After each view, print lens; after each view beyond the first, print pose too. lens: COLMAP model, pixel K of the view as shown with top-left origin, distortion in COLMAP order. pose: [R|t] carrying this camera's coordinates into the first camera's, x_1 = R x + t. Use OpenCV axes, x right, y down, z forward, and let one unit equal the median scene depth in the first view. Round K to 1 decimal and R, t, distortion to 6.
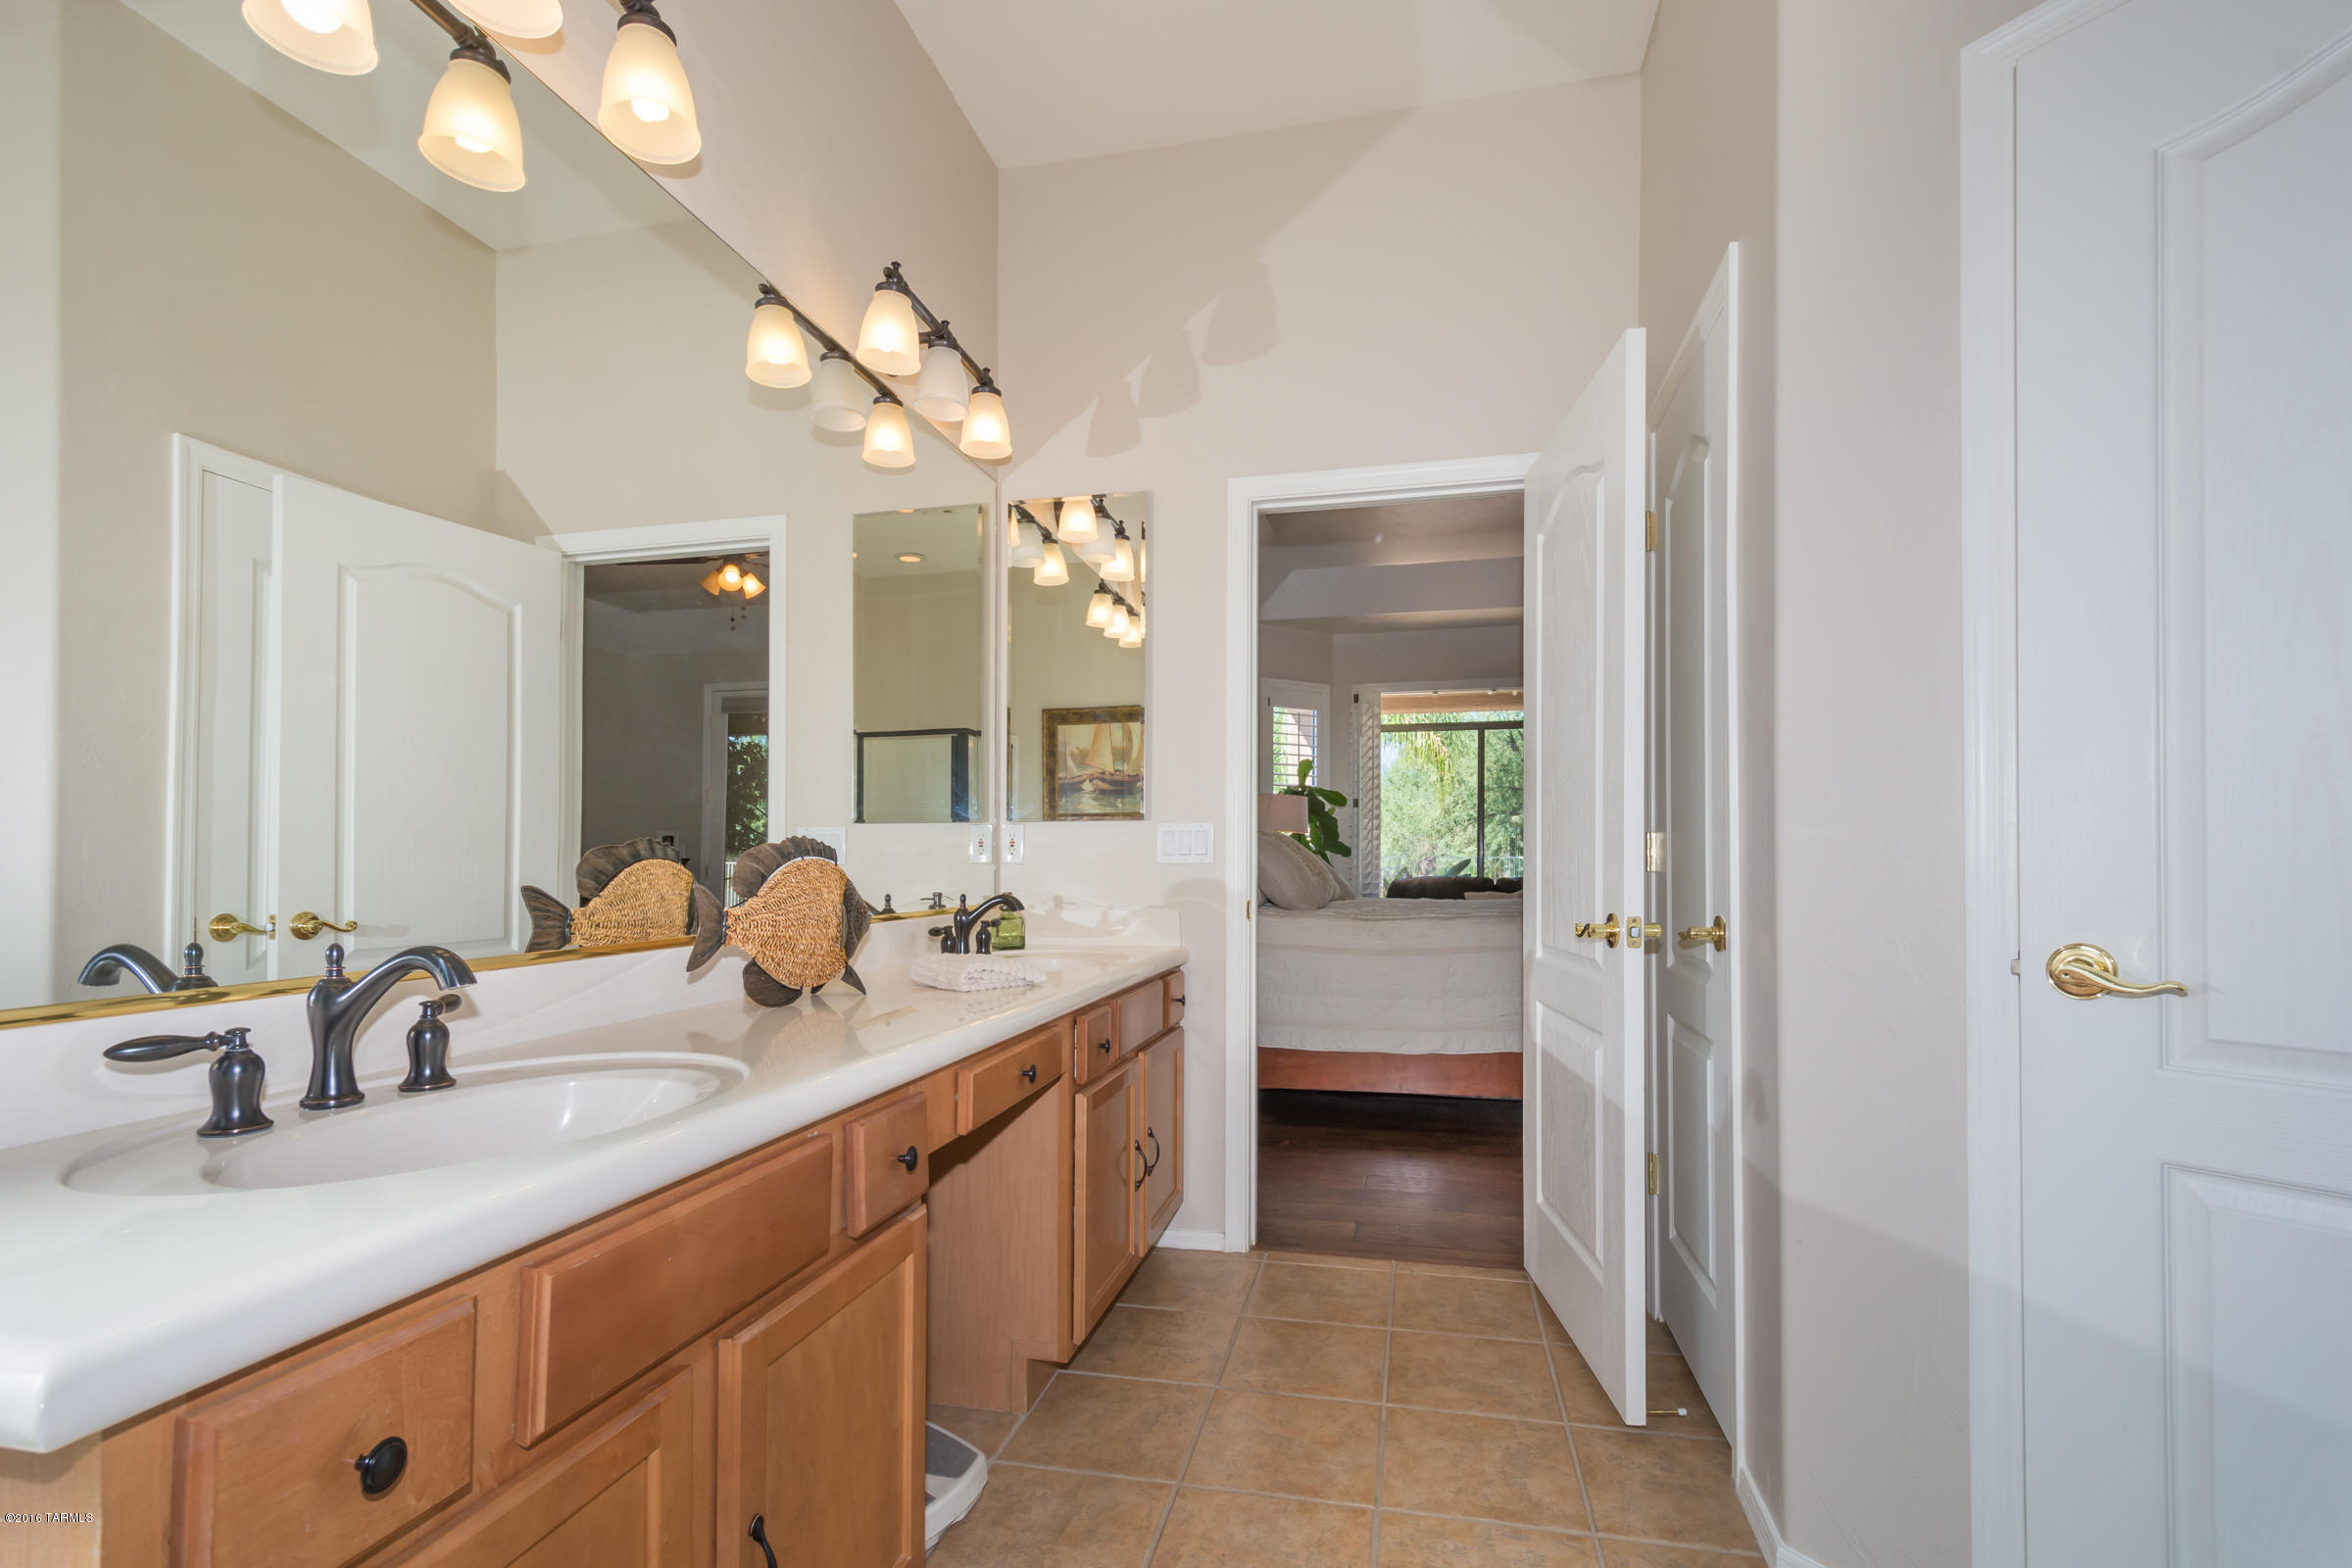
lens RADIAL K [[1056.5, 0, 1183.4], [0, 1056.5, 844.7], [0, 0, 1]] dist [-0.000982, -0.000423]
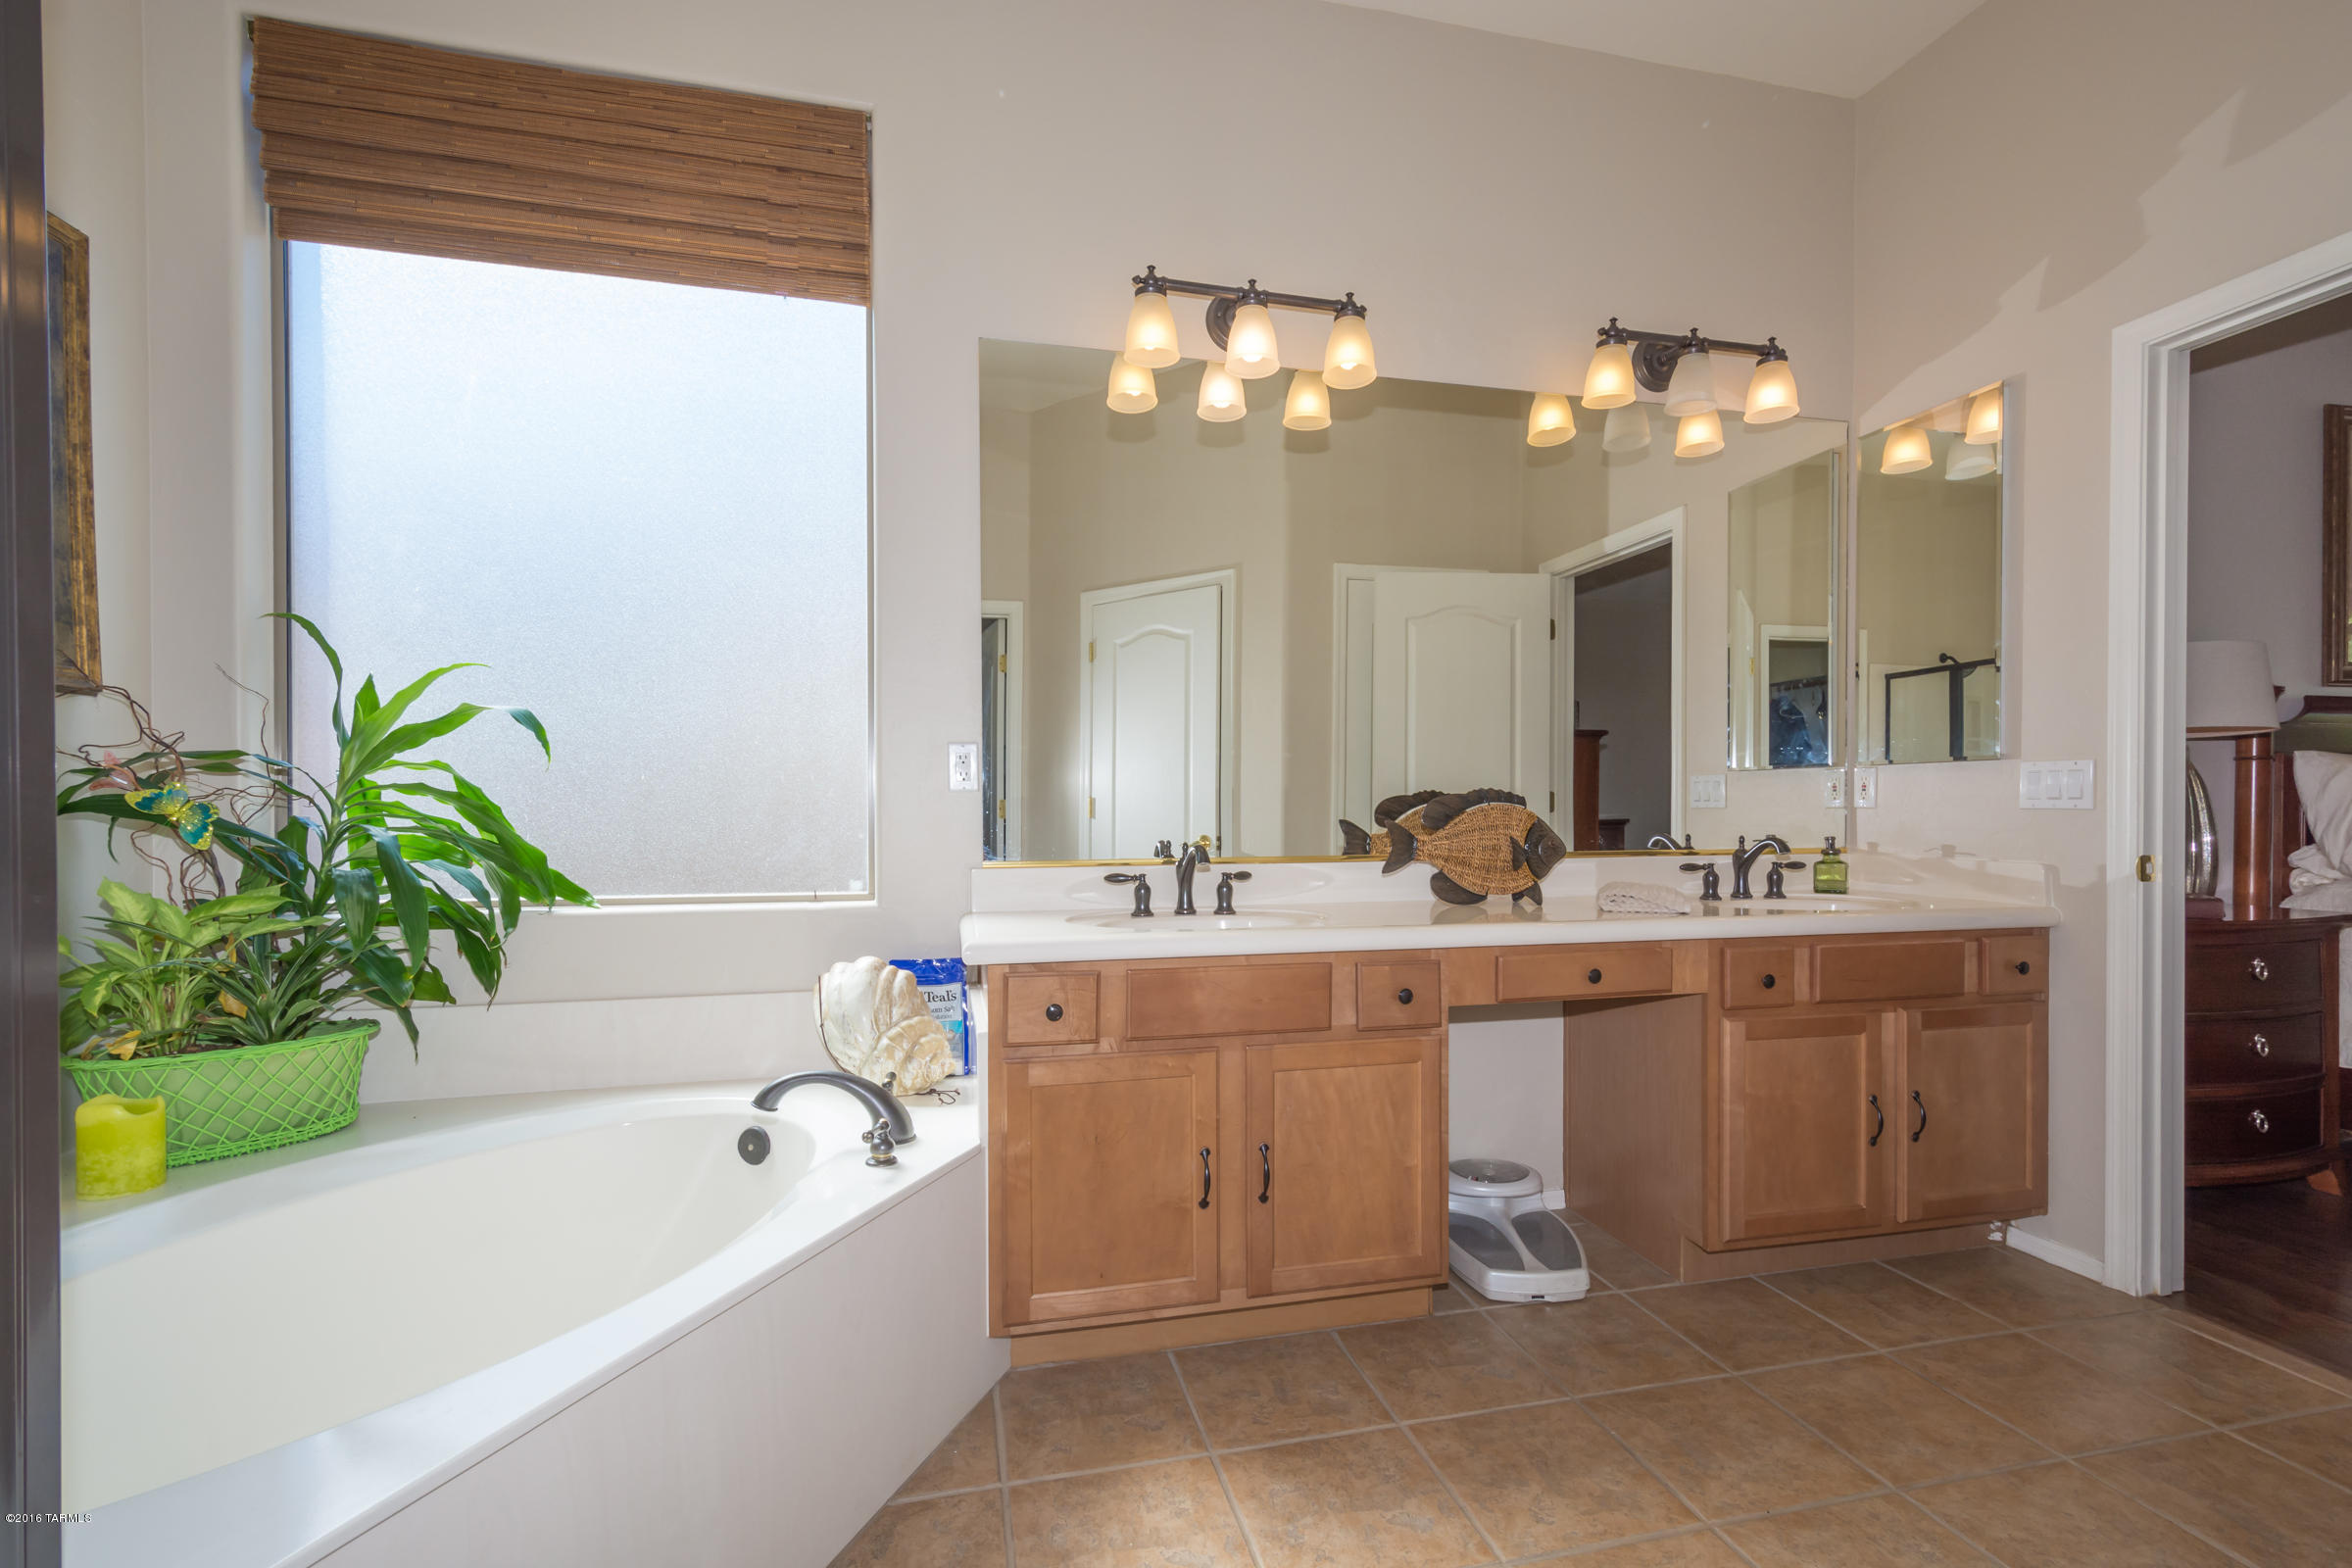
lens RADIAL K [[943.4, 0, 1139.4], [0, 943.4, 791.5], [0, 0, 1]] dist [0.000954, -0.000033]
pose [[0.434599, -0.008079, -0.900588, 0.457380], [0.013256, 0.999909, -0.002573, -0.005428], [0.900526, -0.010821, 0.434667, 0.015928]]
